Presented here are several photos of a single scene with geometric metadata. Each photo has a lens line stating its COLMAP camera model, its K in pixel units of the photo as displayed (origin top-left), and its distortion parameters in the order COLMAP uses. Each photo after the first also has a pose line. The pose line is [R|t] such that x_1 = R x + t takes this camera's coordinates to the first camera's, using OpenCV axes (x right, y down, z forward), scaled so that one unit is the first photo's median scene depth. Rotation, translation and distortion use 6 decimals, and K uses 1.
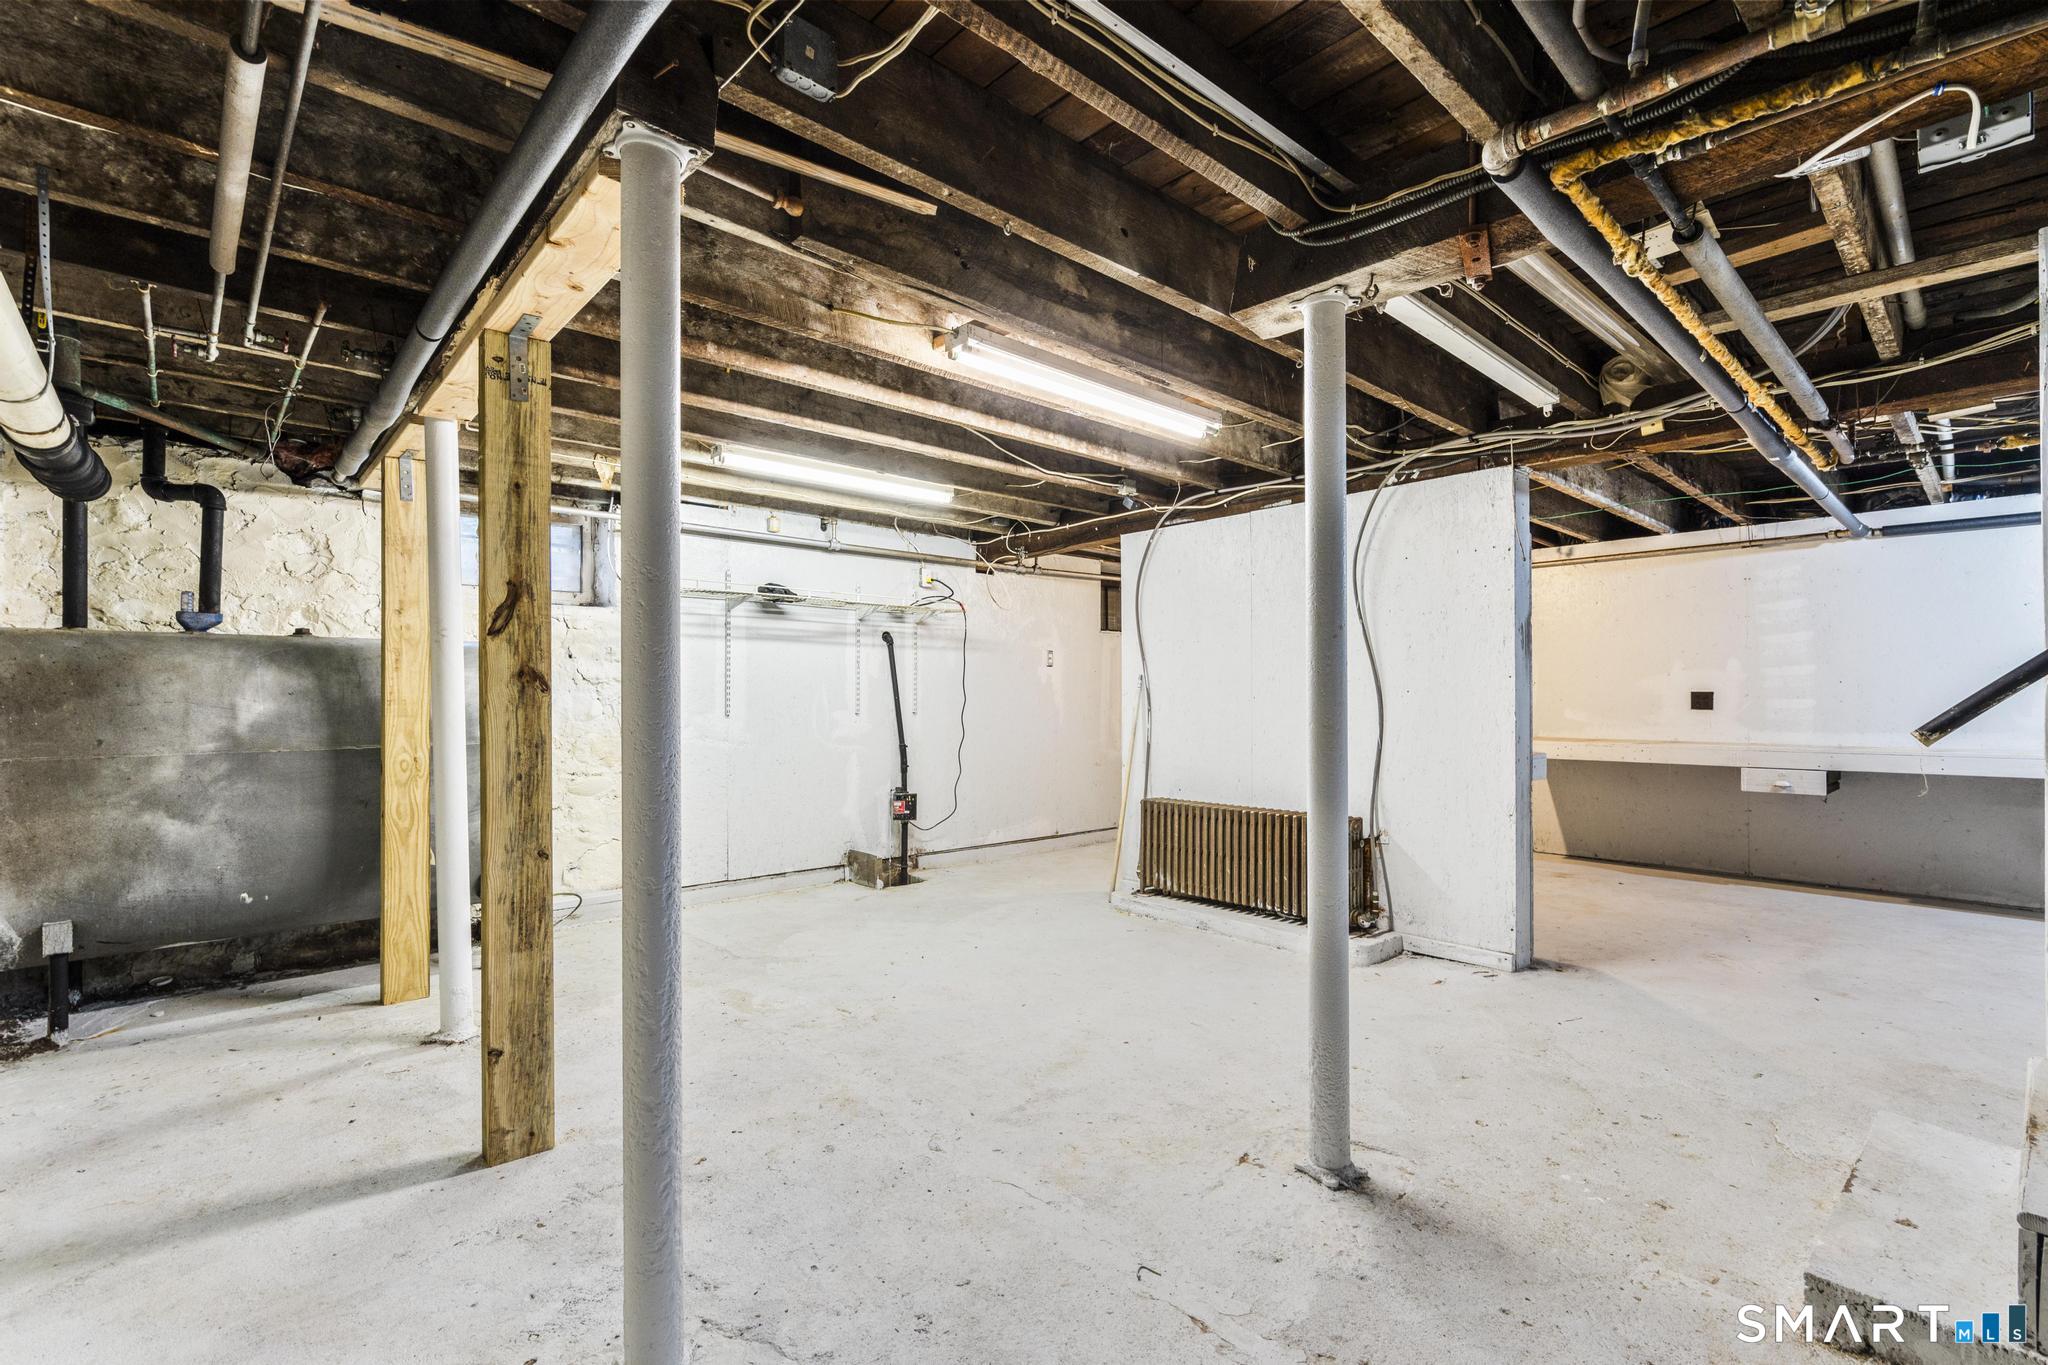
lens RADIAL K [[917.3, 0, 1025.6], [0, 917.3, 689.1], [0, 0, 1]] dist [-0.007293, 0.003764]
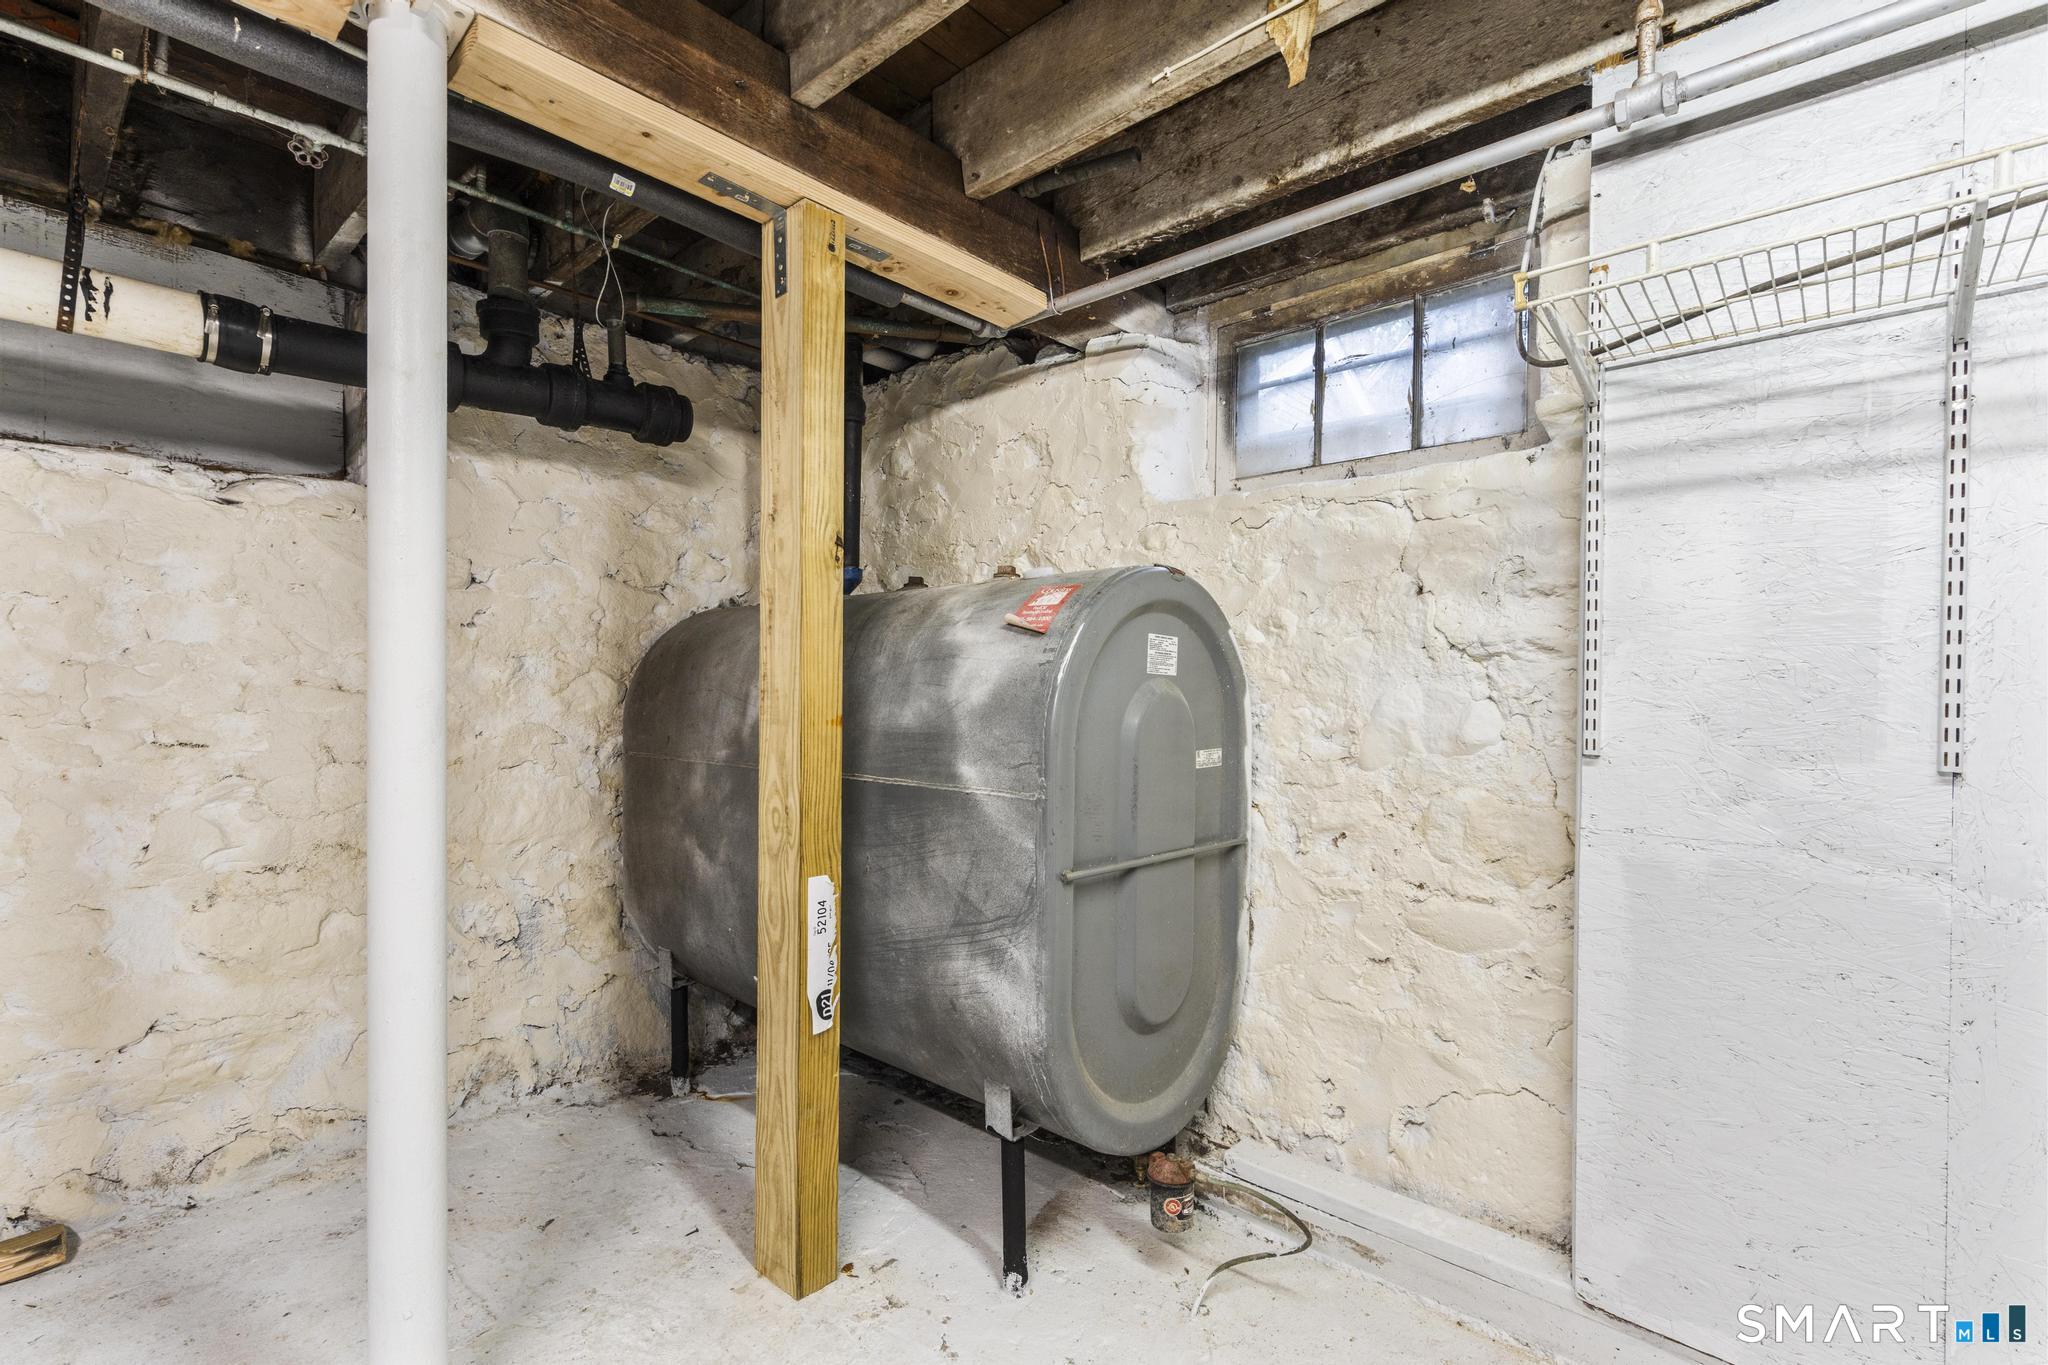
lens RADIAL K [[917.3, 0, 1025.2], [0, 917.3, 689.9], [0, 0, 1]] dist [-0.007293, 0.003764]
pose [[0.098251, 0.004963, -0.995149, -0.116032], [-0.003825, 0.999982, 0.004610, 0.006382], [0.995154, 0.003354, 0.098268, 0.789222]]
